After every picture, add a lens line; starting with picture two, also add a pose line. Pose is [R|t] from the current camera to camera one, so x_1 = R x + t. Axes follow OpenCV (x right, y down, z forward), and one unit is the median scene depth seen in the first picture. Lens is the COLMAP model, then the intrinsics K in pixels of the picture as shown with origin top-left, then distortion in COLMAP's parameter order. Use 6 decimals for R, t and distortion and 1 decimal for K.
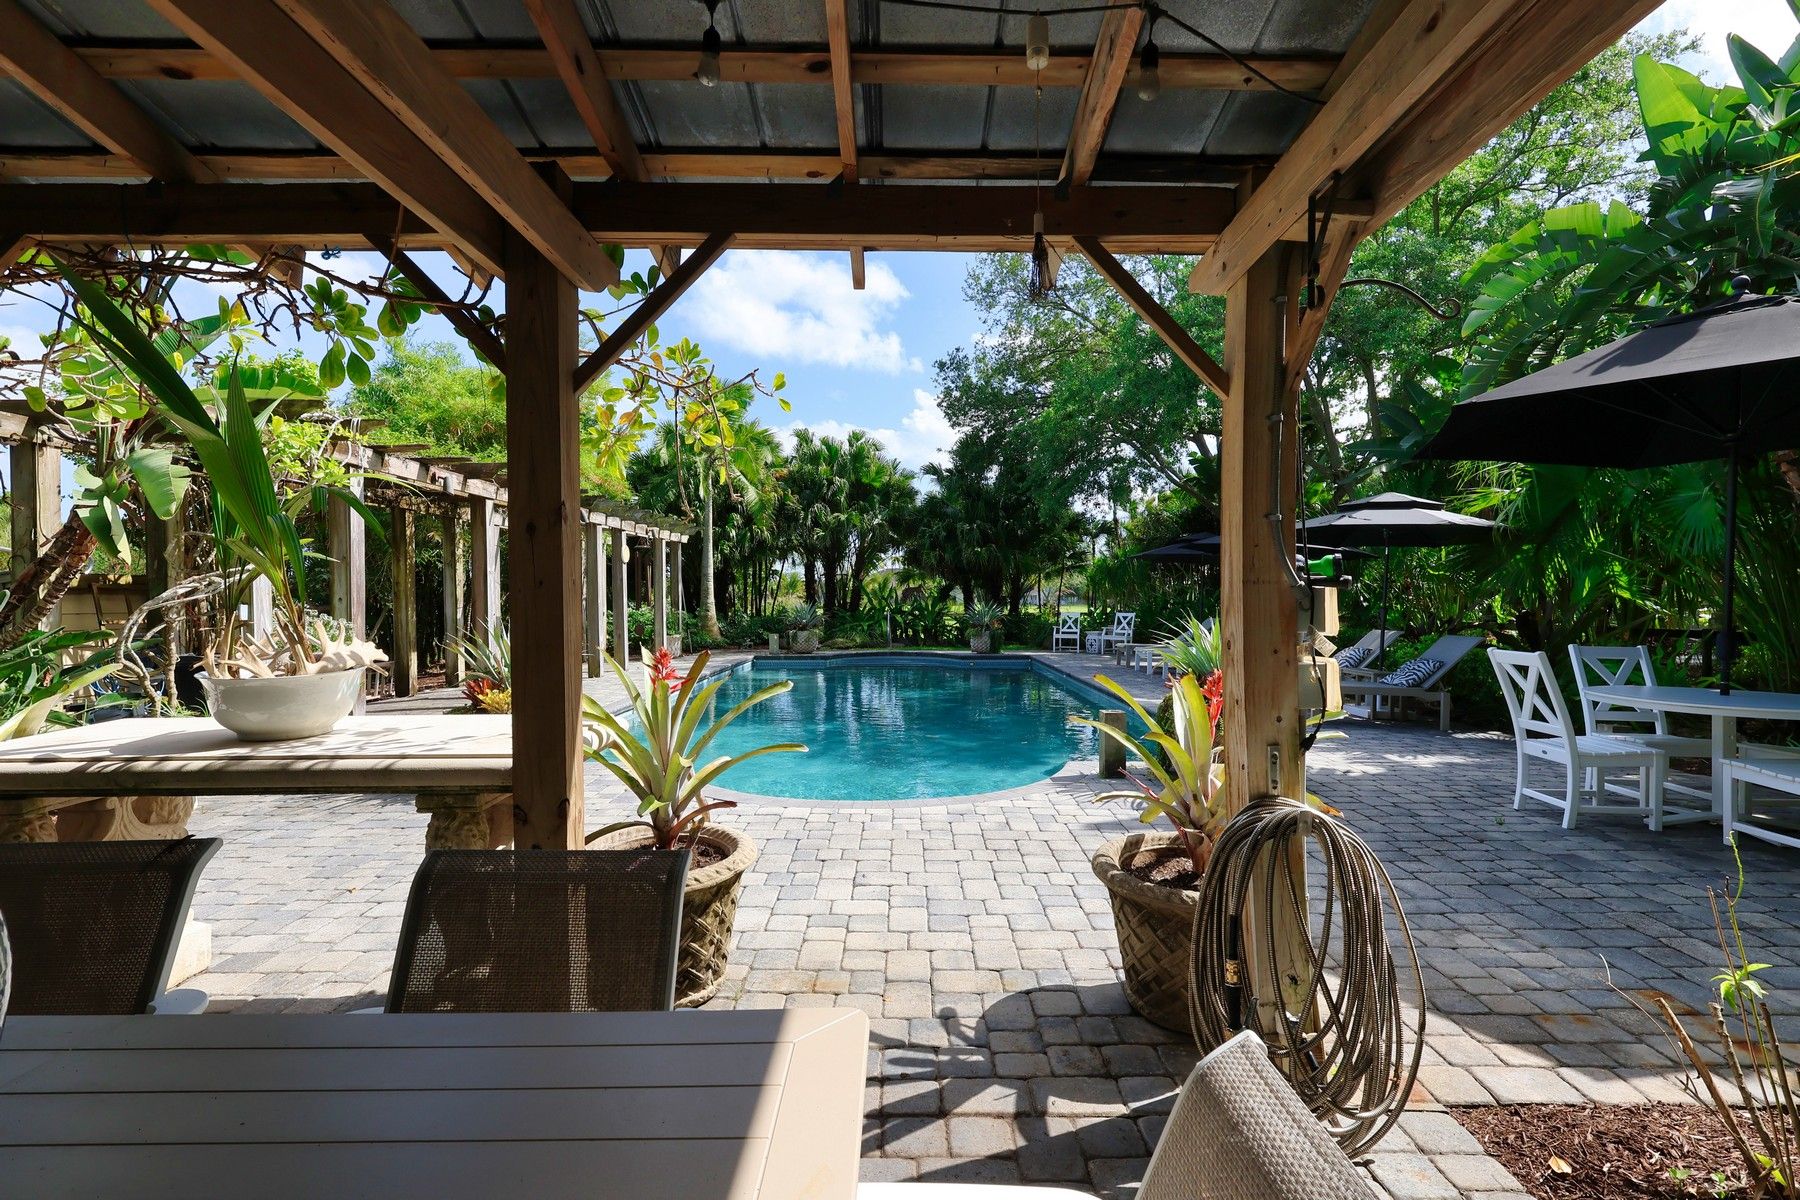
lens RADIAL K [[837.8, 0, 900.0], [0, 837.8, 600.0], [0, 0, 1]] dist [-0.000388, -0.000163]
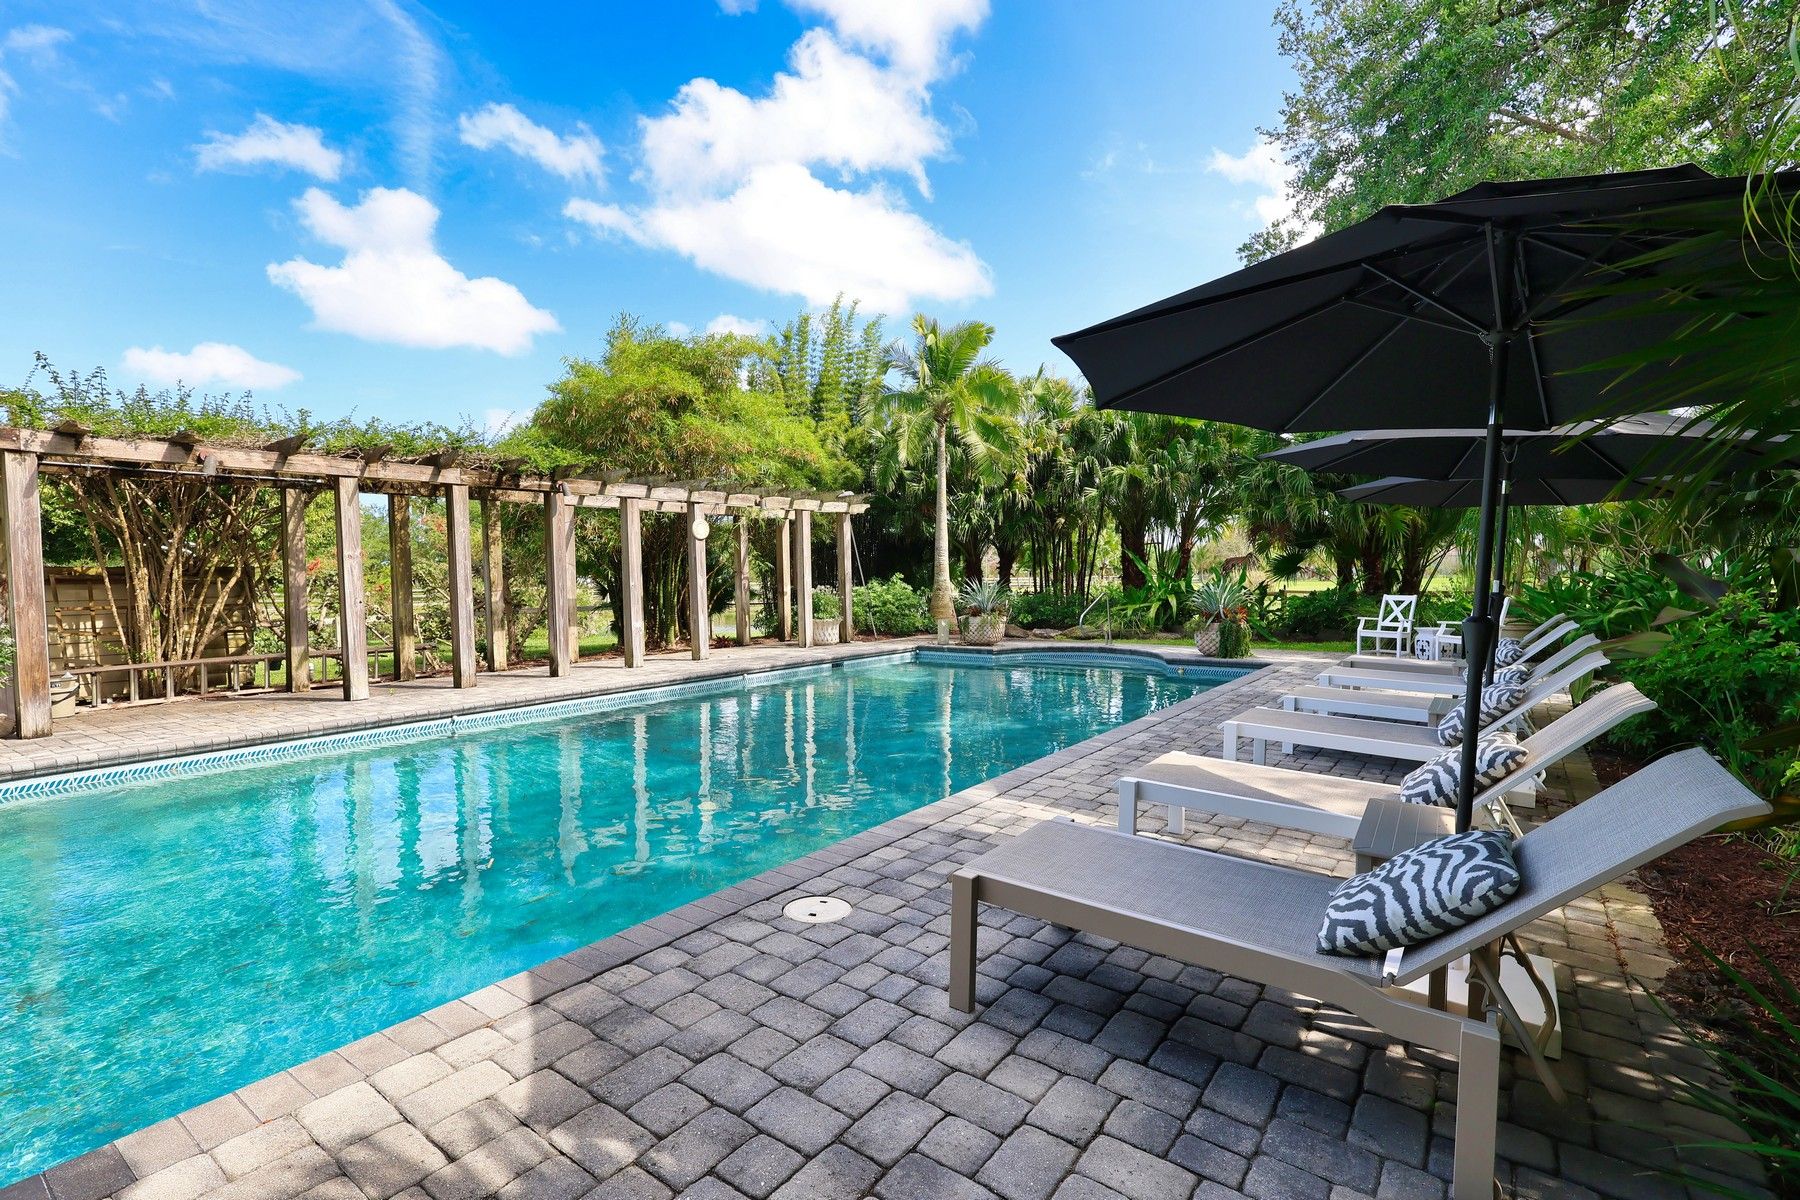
lens RADIAL K [[837.8, 0, 900.0], [0, 837.8, 600.0], [0, 0, 1]] dist [-0.000388, -0.000163]
pose [[0.814689, 0.001937, -0.579896, 0.275614], [0.016517, 0.999511, 0.026544, -0.000574], [0.579664, -0.031203, 0.814258, 0.313311]]
